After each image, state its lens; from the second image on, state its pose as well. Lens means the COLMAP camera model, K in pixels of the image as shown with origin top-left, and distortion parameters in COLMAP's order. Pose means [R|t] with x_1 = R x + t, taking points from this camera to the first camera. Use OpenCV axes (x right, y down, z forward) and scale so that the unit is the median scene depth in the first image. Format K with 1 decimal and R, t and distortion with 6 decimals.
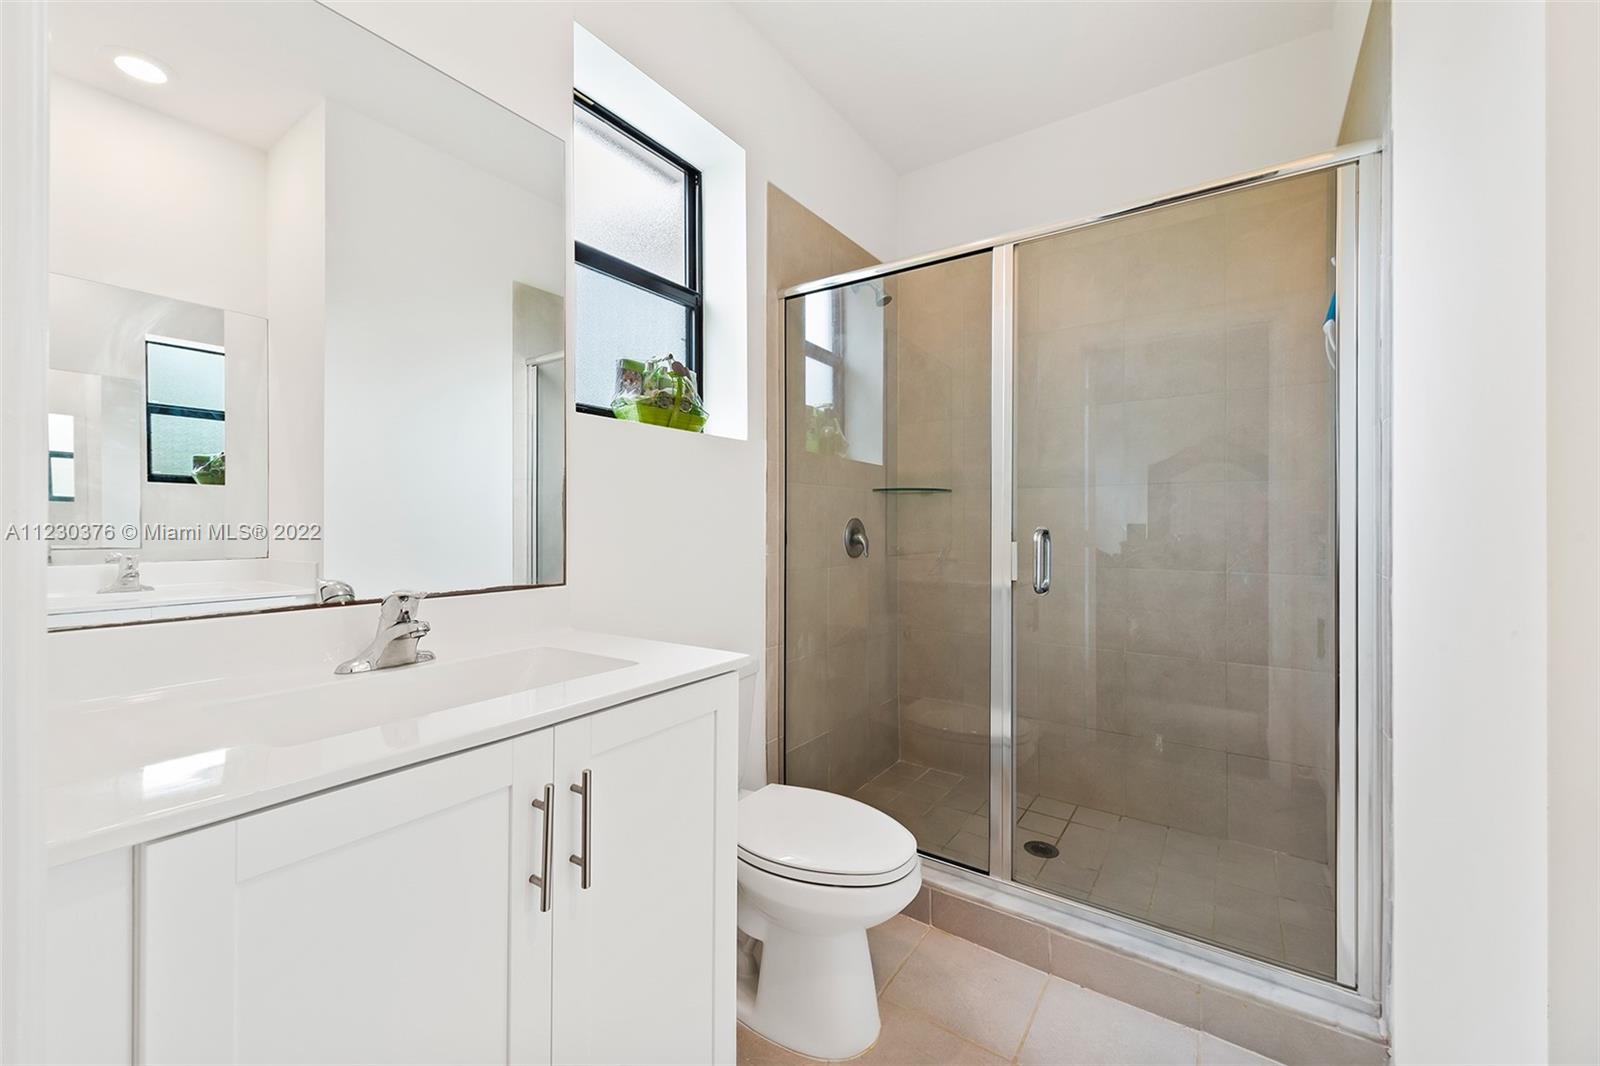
lens RADIAL K [[632.0, 0, 800.6], [0, 632.0, 526.5], [0, 0, 1]] dist [0.014944, -0.005427]
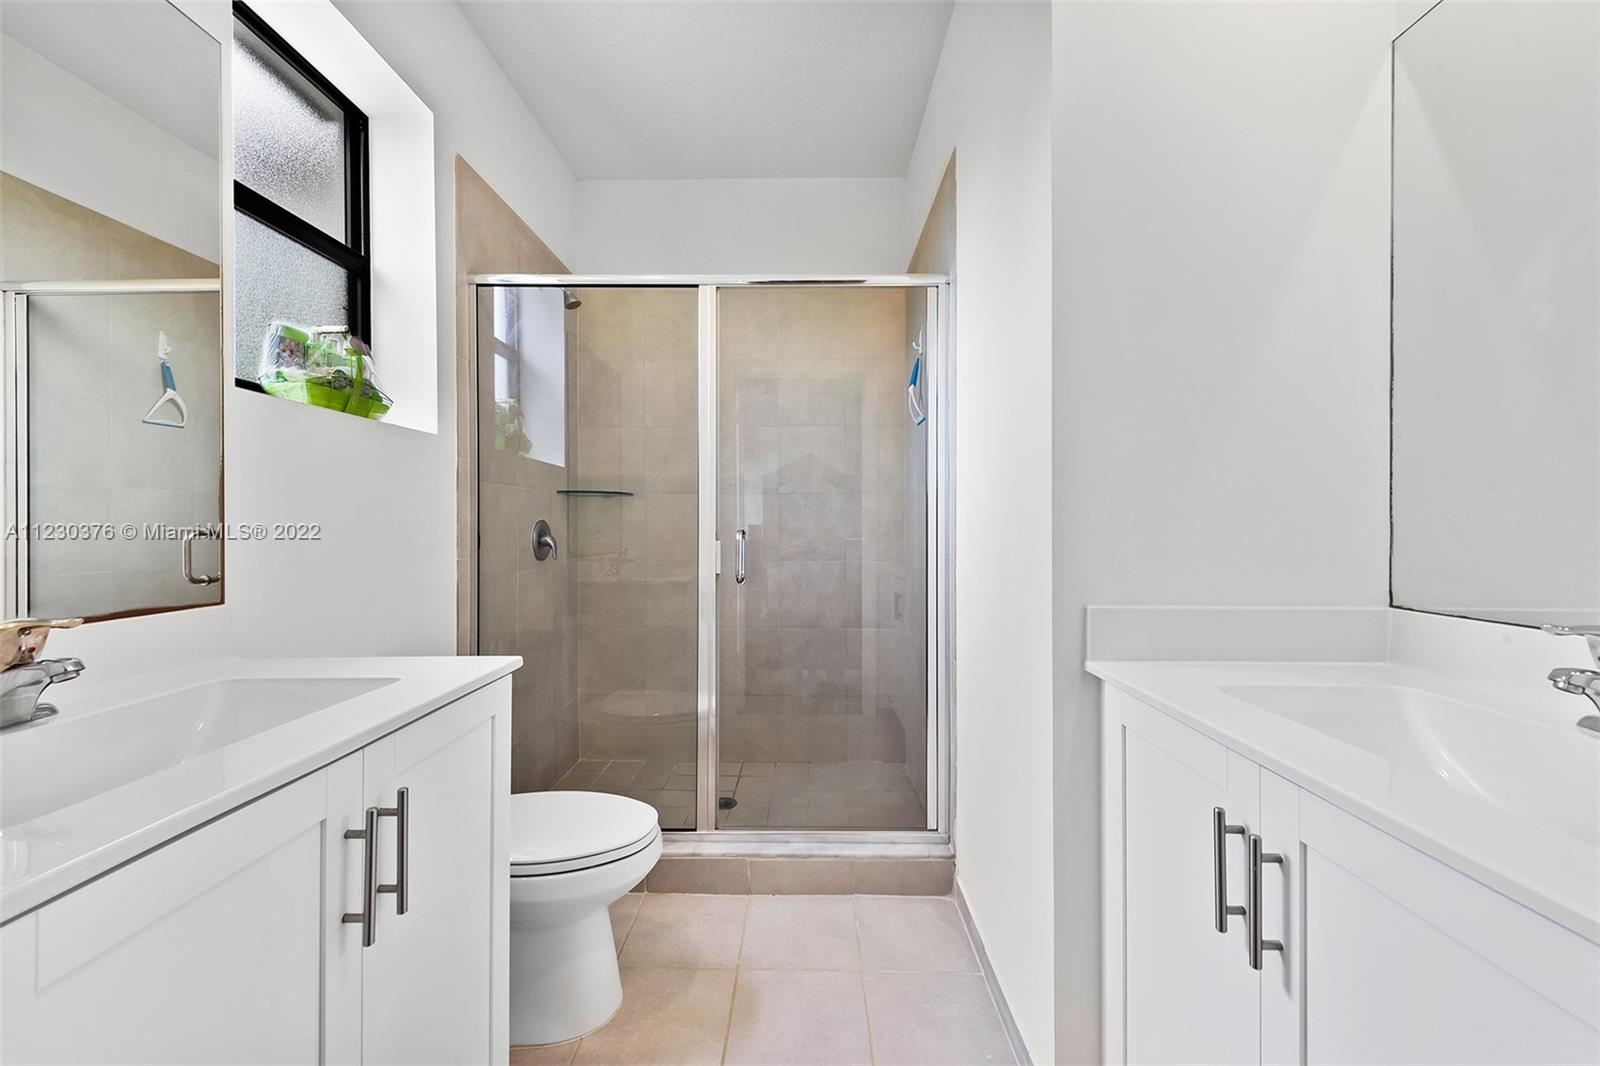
lens RADIAL K [[625.6, 0, 800.0], [0, 625.6, 533.0], [0, 0, 1]] dist [0.018022, -0.006945]
pose [[0.831095, -0.008942, 0.556059, -0.167194], [0.004775, 0.999949, 0.008944, 0.000089], [-0.556110, -0.004778, 0.831095, -0.045295]]
